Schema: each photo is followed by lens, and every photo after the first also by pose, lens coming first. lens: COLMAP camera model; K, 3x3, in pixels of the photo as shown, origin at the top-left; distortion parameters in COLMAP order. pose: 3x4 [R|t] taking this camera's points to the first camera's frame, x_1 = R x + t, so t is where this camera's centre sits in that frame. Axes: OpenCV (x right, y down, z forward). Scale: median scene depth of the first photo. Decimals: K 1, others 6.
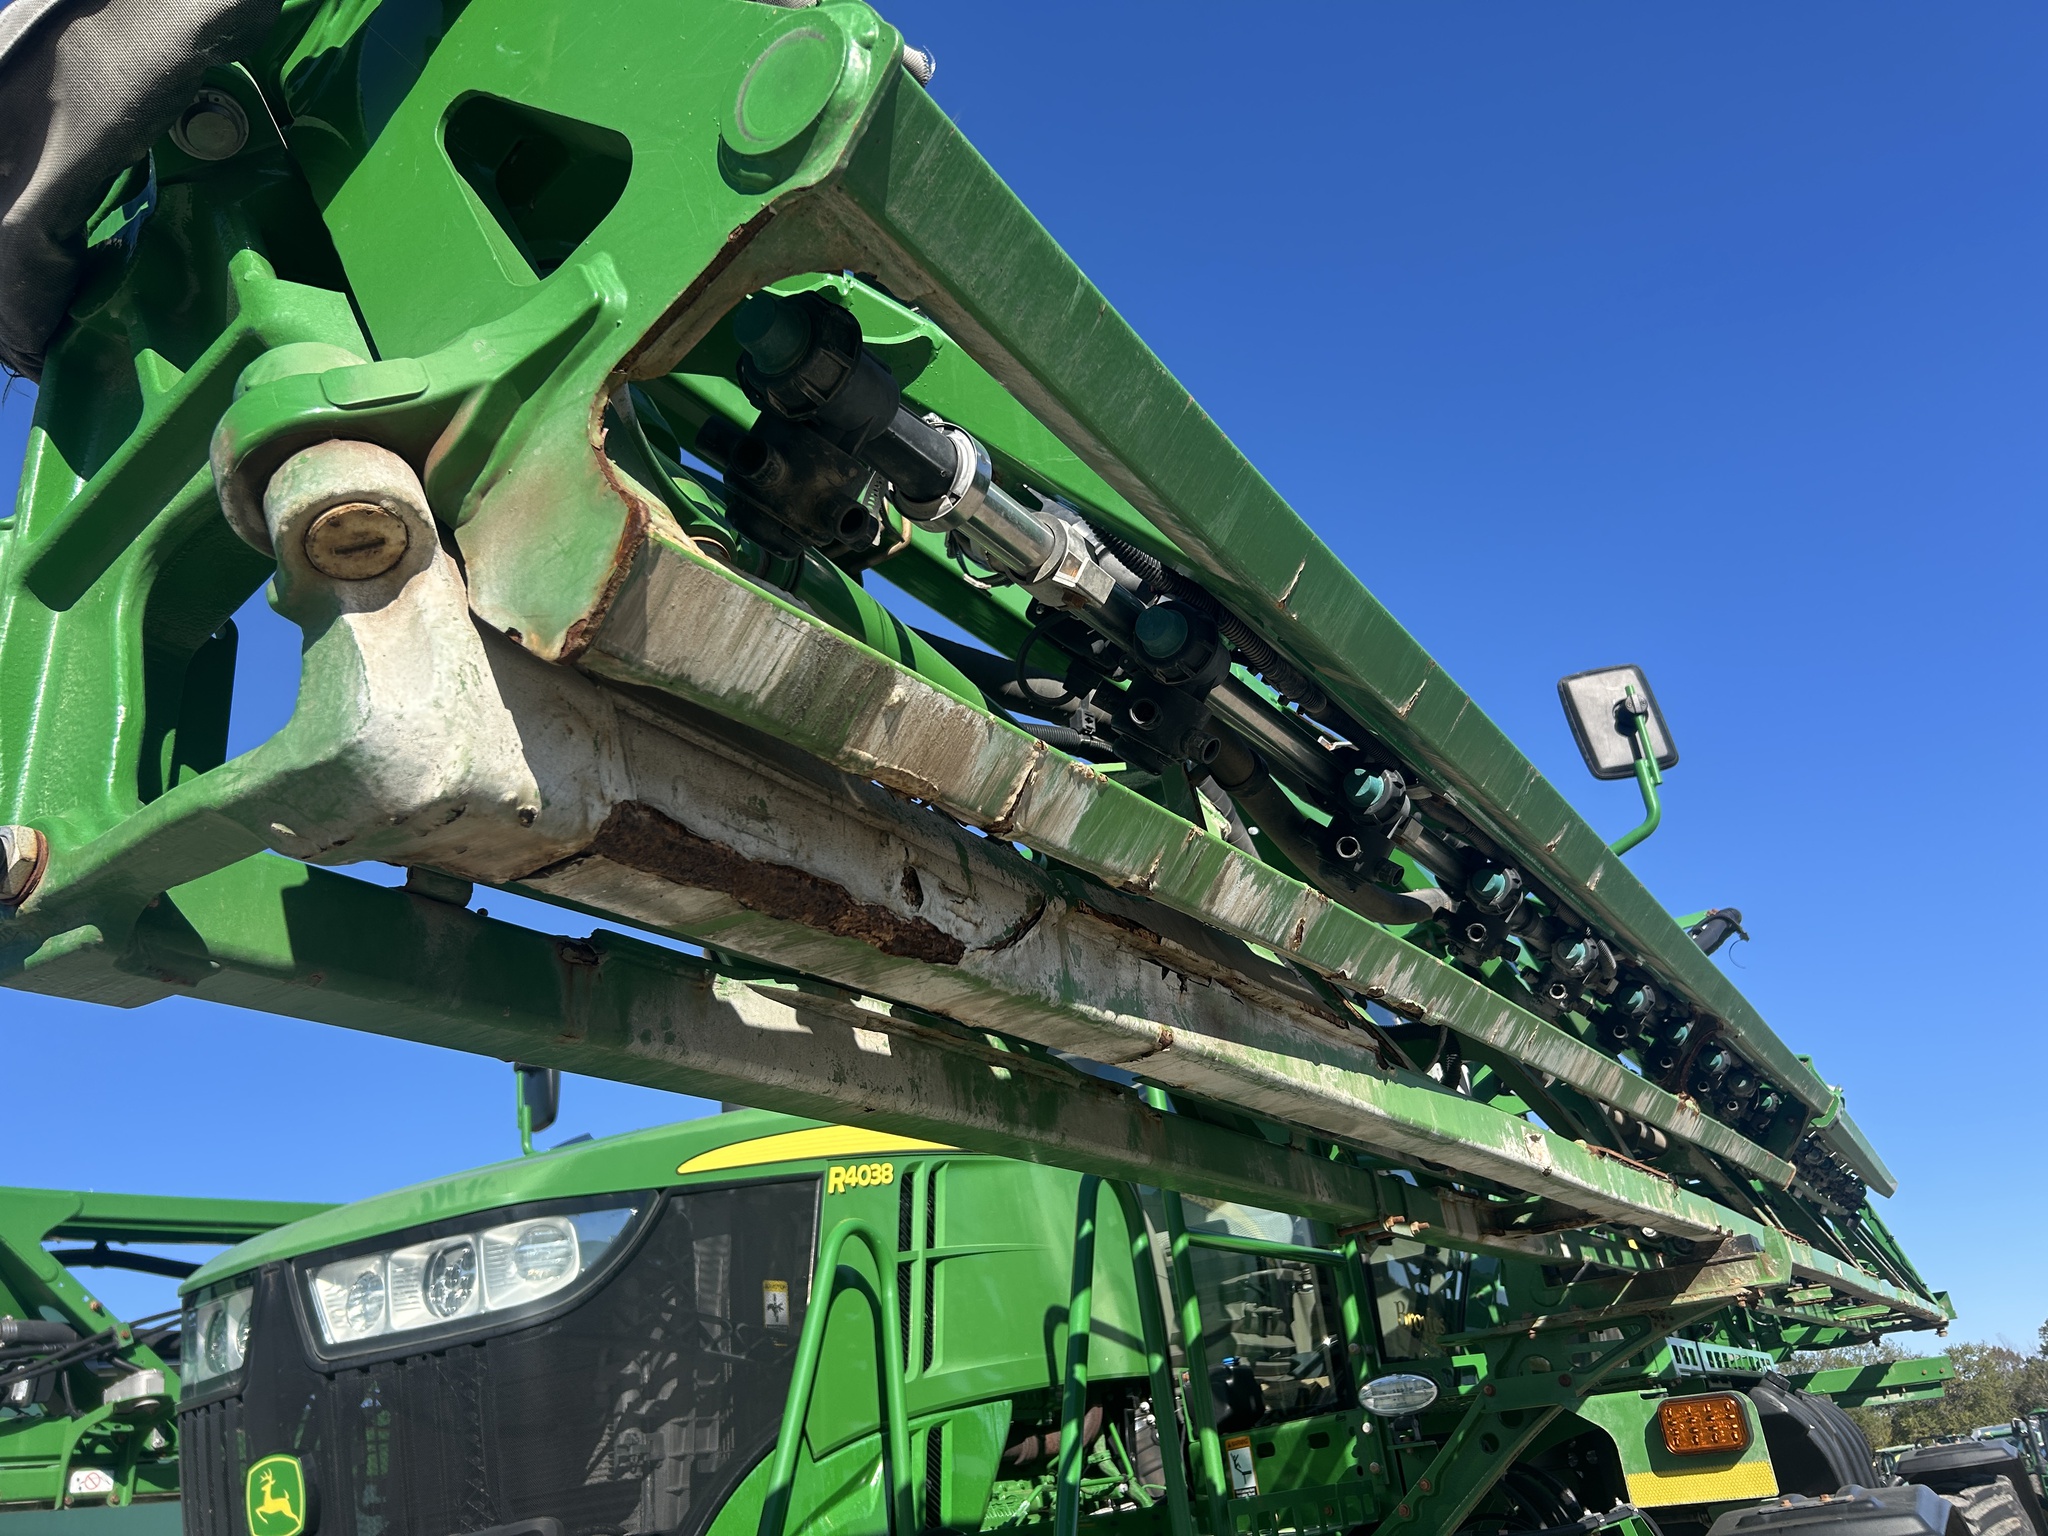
lens RADIAL K [[1512.6, 0, 1024.0], [0, 1512.6, 768.0], [0, 0, 1]] dist [0.060506, -0.067440]
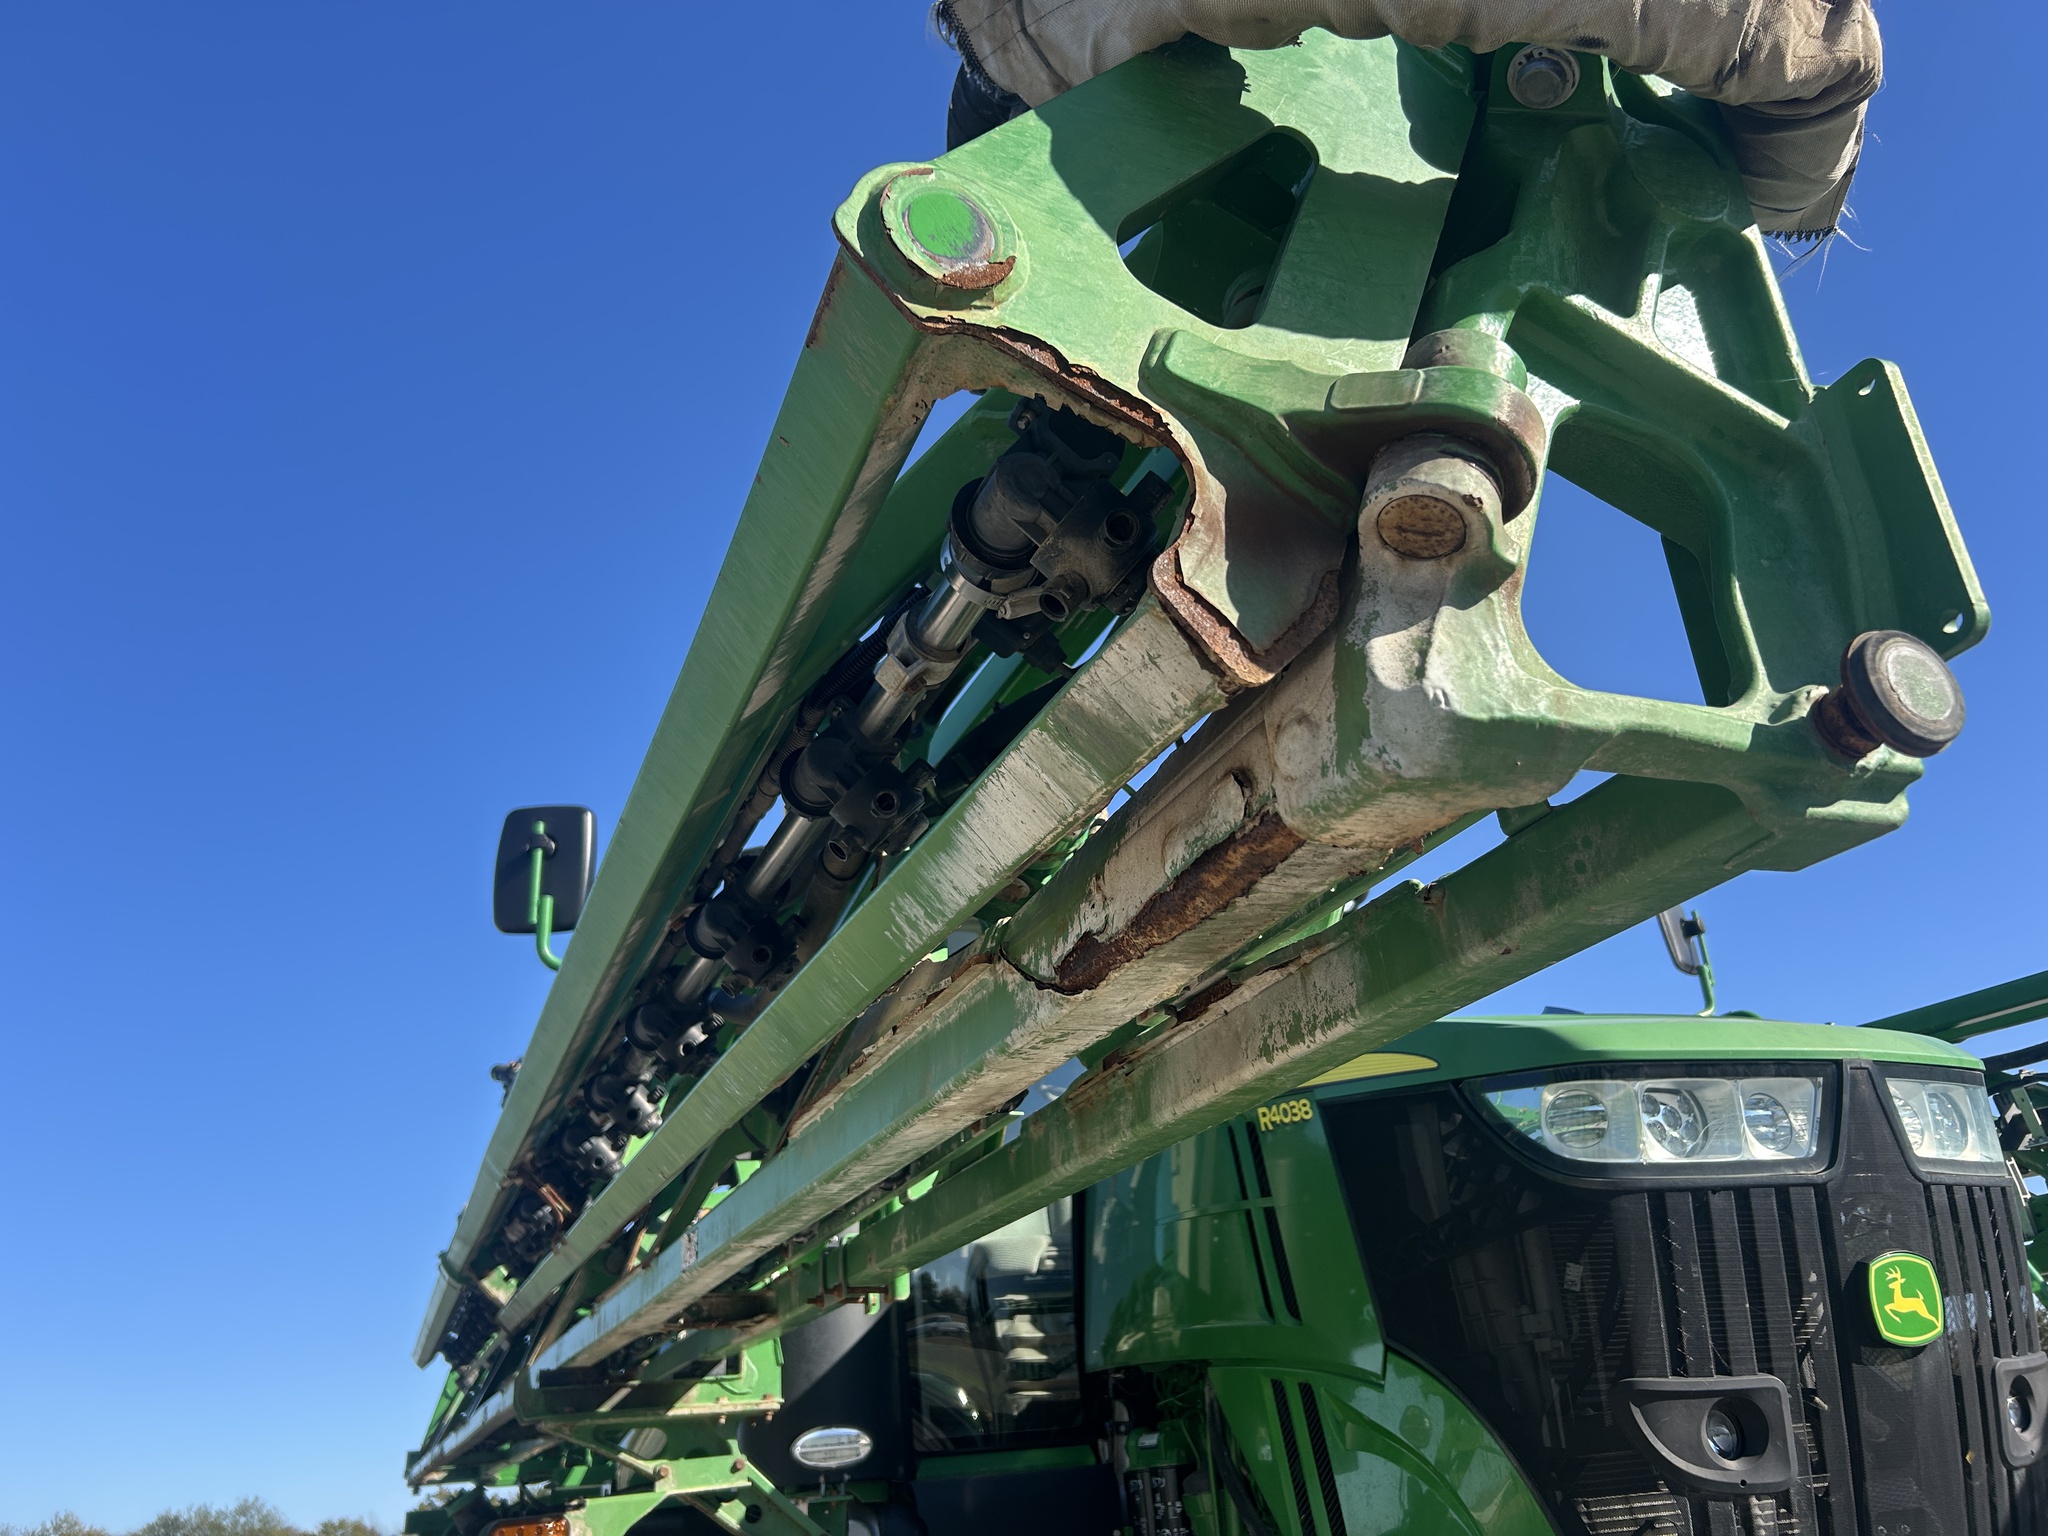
lens RADIAL K [[1569.4, 0, 1043.6], [0, 1569.4, 760.7], [0, 0, 1]] dist [0.024423, -0.012221]
pose [[0.618351, 0.402059, 0.675271, -1.487197], [-0.343966, 0.911018, -0.227452, 0.530839], [-0.706633, -0.091625, 0.701623, 0.654542]]
